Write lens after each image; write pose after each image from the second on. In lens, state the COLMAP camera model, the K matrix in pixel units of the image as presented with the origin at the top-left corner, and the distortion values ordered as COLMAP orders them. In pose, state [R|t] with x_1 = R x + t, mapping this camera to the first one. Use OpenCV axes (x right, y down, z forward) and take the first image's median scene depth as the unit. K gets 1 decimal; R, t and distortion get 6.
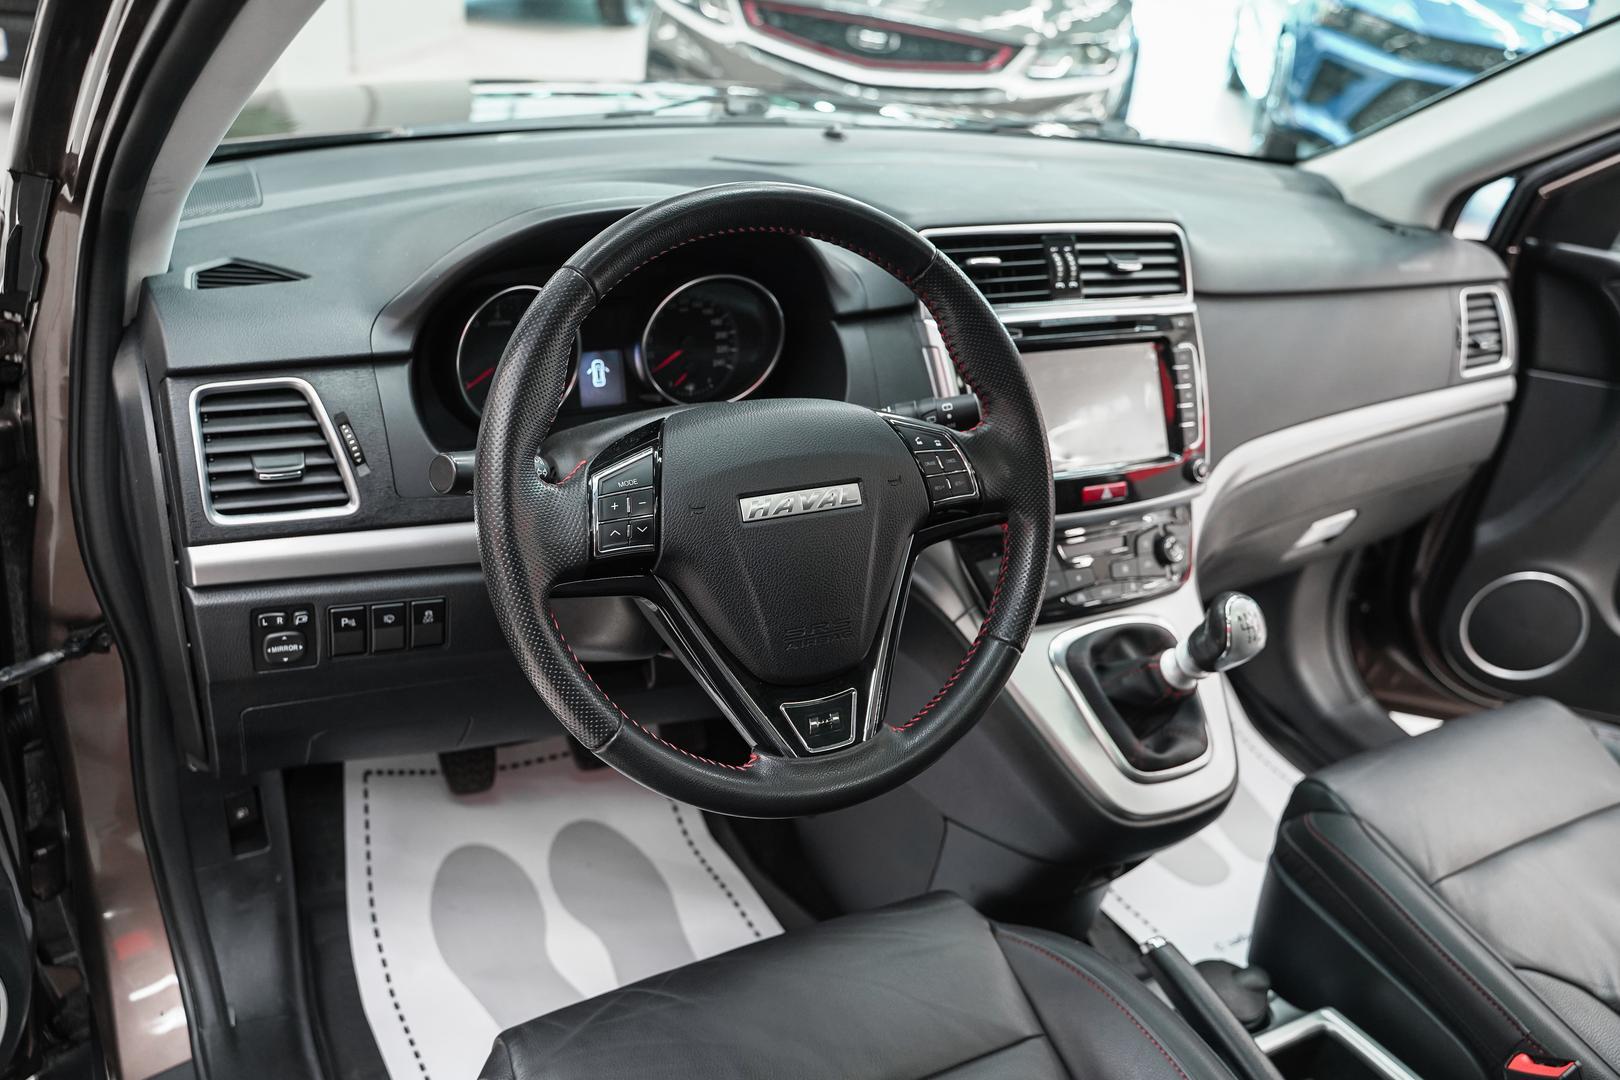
lens RADIAL K [[1308.6, 0, 810.0], [0, 1308.6, 540.0], [0, 0, 1]] dist [-0.124849, 0.103096]
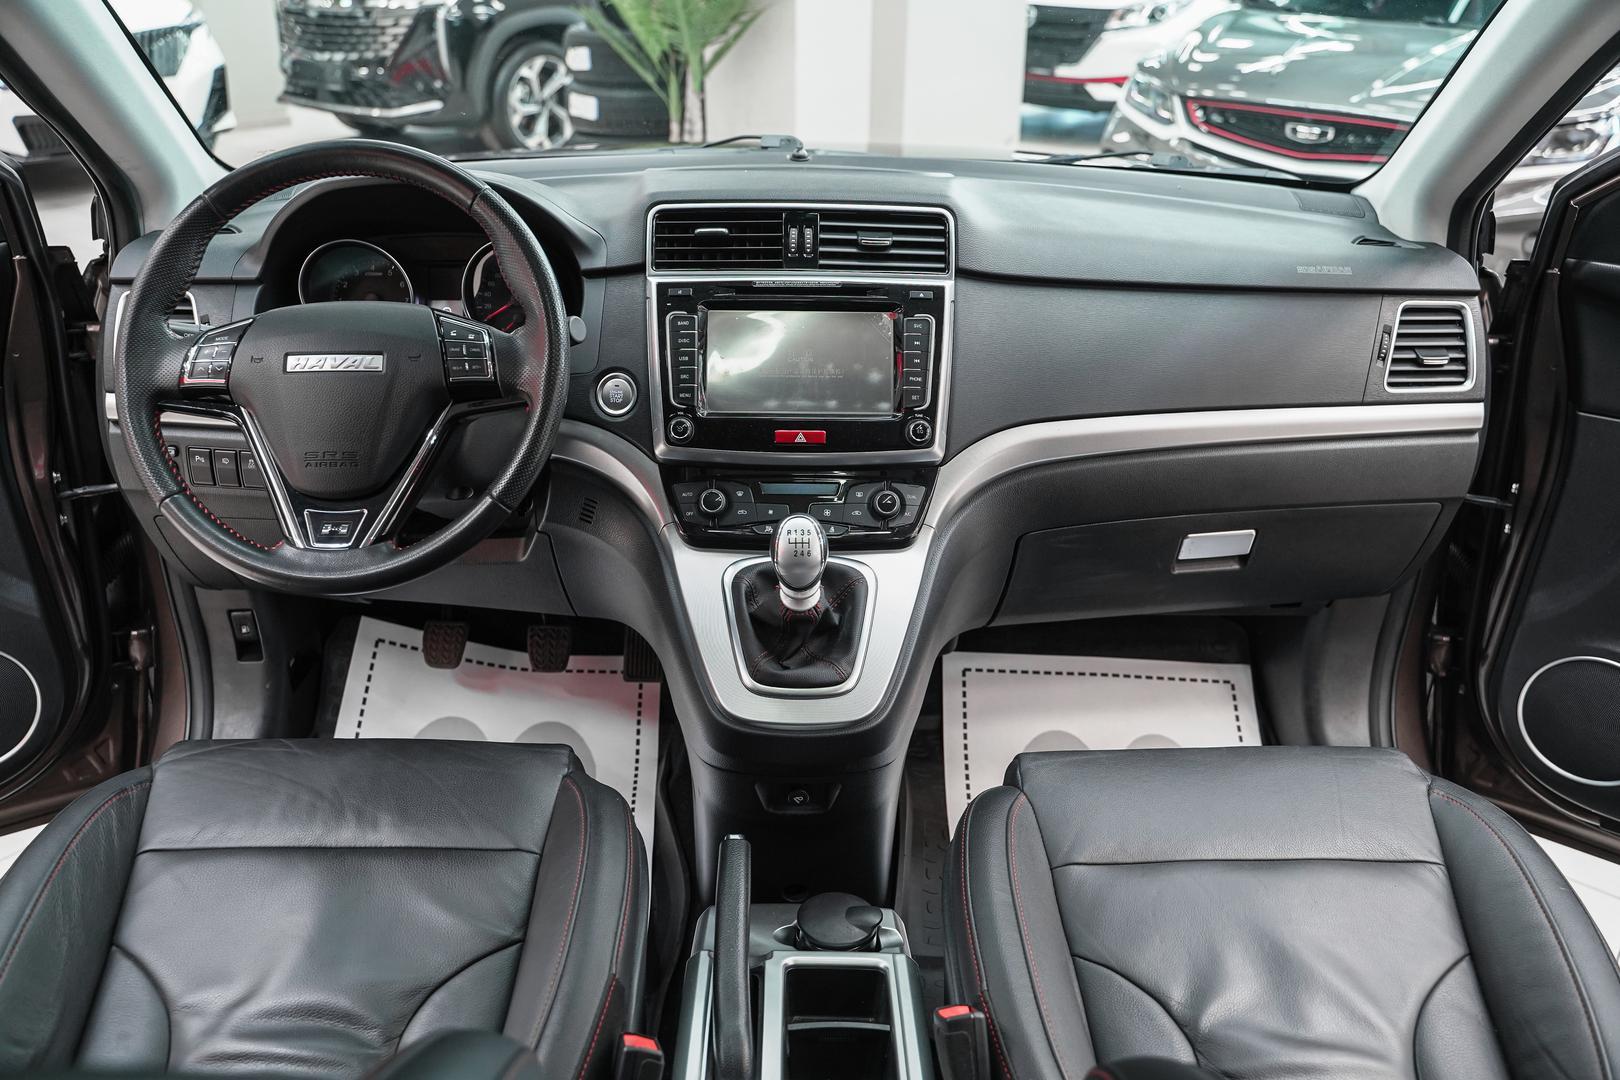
lens RADIAL K [[1308.6, 0, 810.0], [0, 1308.6, 540.0], [0, 0, 1]] dist [-0.124849, 0.103096]
pose [[0.881159, 0.099415, -0.462250, 0.728084], [-0.143424, 0.987782, -0.060960, 0.111703], [0.450542, 0.120014, 0.884652, 0.032047]]
